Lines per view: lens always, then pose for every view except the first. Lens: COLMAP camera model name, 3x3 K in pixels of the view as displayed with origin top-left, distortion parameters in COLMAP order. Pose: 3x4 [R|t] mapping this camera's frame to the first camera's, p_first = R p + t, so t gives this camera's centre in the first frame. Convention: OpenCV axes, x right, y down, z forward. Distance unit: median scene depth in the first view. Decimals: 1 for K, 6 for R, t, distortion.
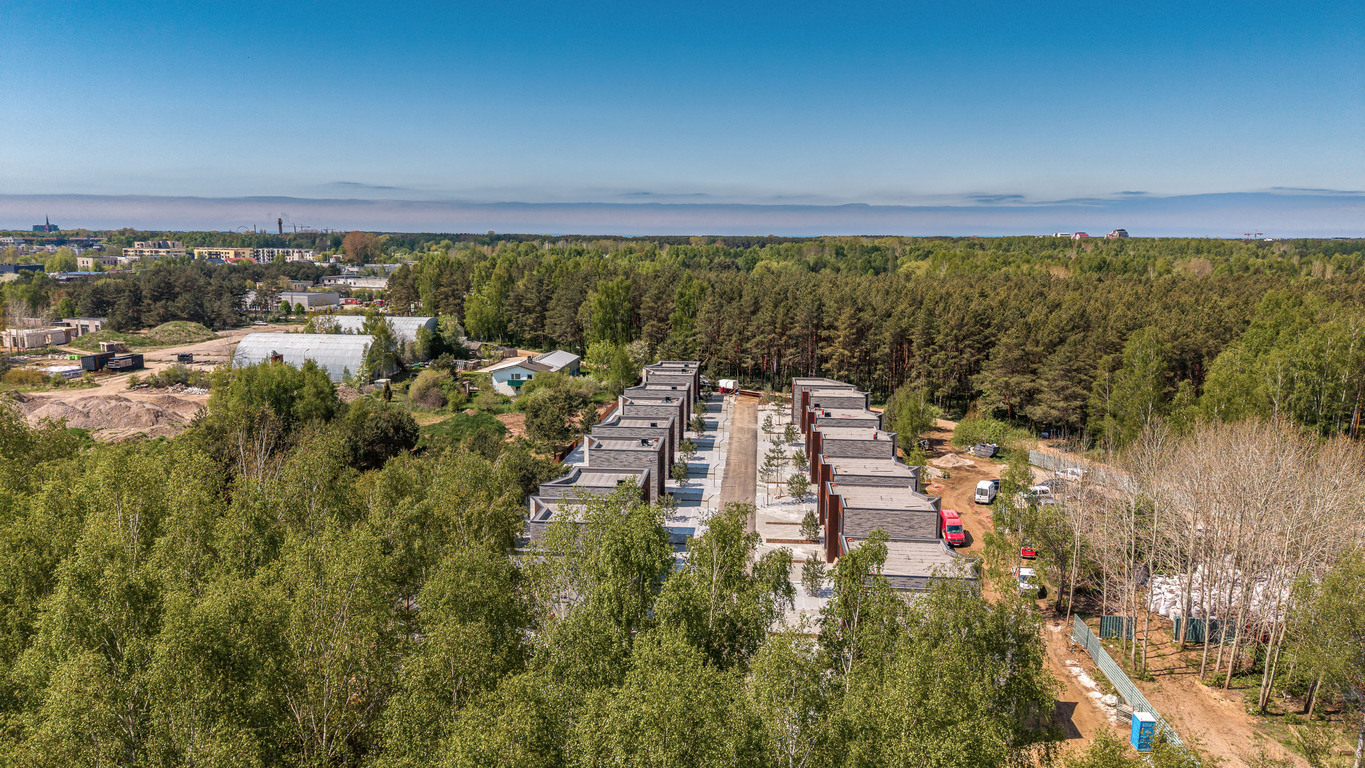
lens RADIAL K [[920.8, 0, 682.5], [0, 920.8, 384.0], [0, 0, 1]] dist [0.097791, -0.135609]
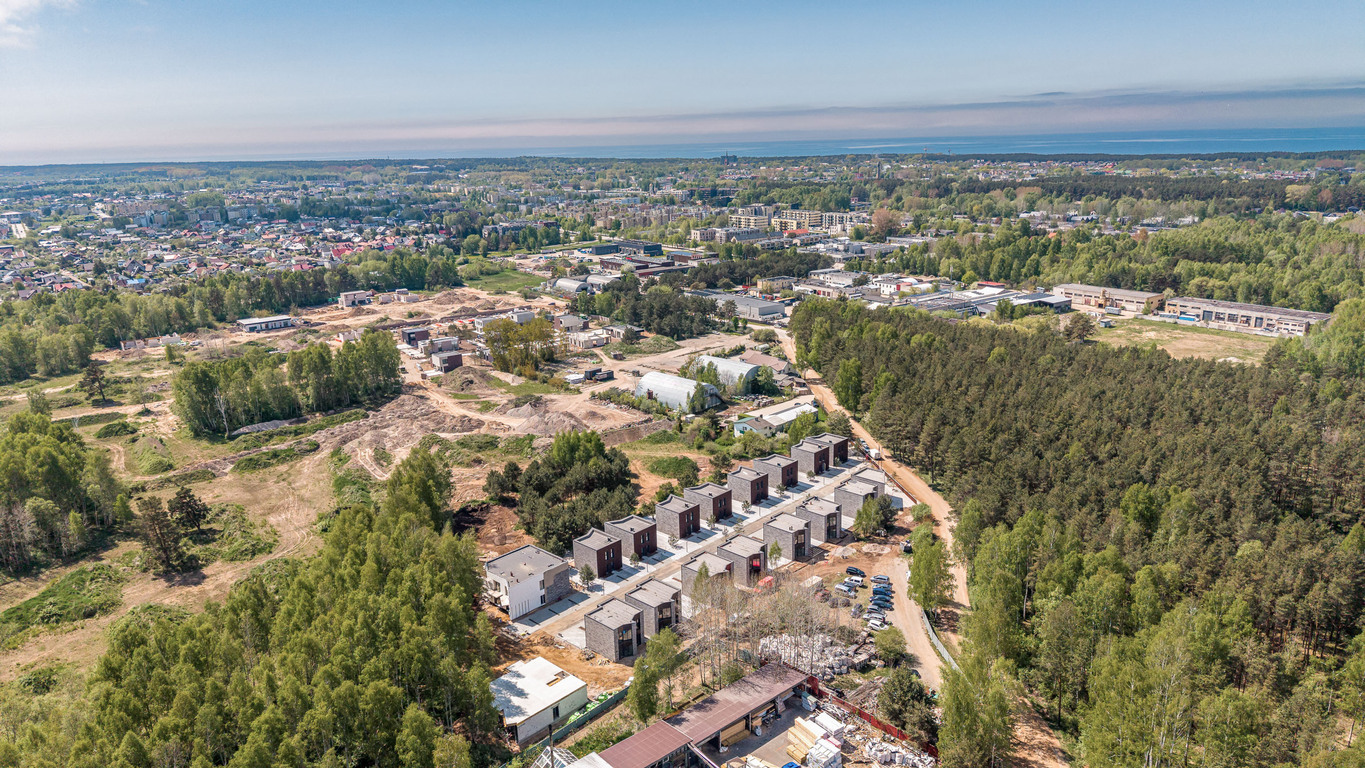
lens RADIAL K [[920.8, 0, 682.5], [0, 920.8, 384.0], [0, 0, 1]] dist [0.097791, -0.135609]
pose [[0.781129, 0.135884, -0.609404, 0.488340], [-0.067945, 0.988734, 0.133375, -0.201198], [0.620662, -0.062777, 0.781561, -0.244566]]
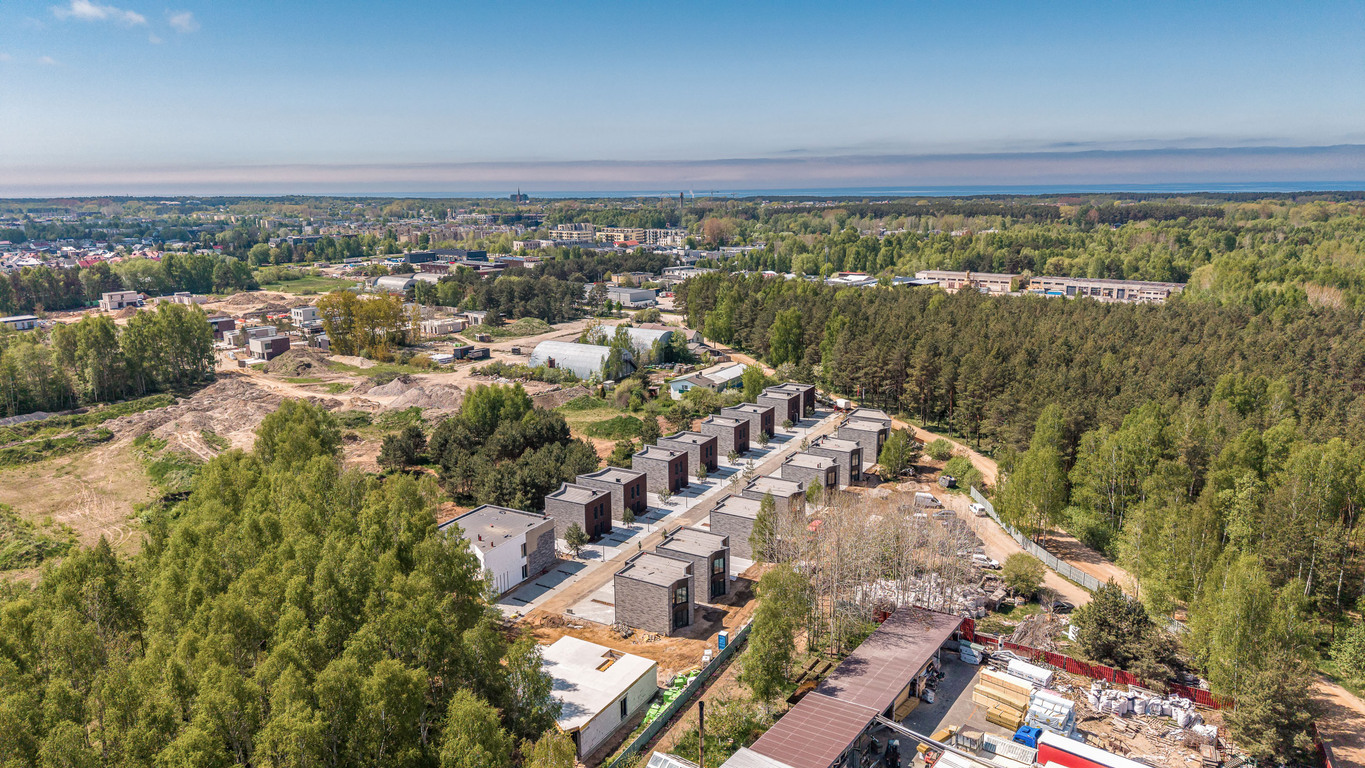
lens RADIAL K [[920.4, 0, 682.5], [0, 920.4, 384.0], [0, 0, 1]] dist [0.022243, -0.002018]
pose [[0.906764, 0.072505, -0.415358, 0.260170], [-0.050902, 0.996723, 0.062863, -0.066455], [0.418555, -0.035859, 0.907483, -0.174129]]
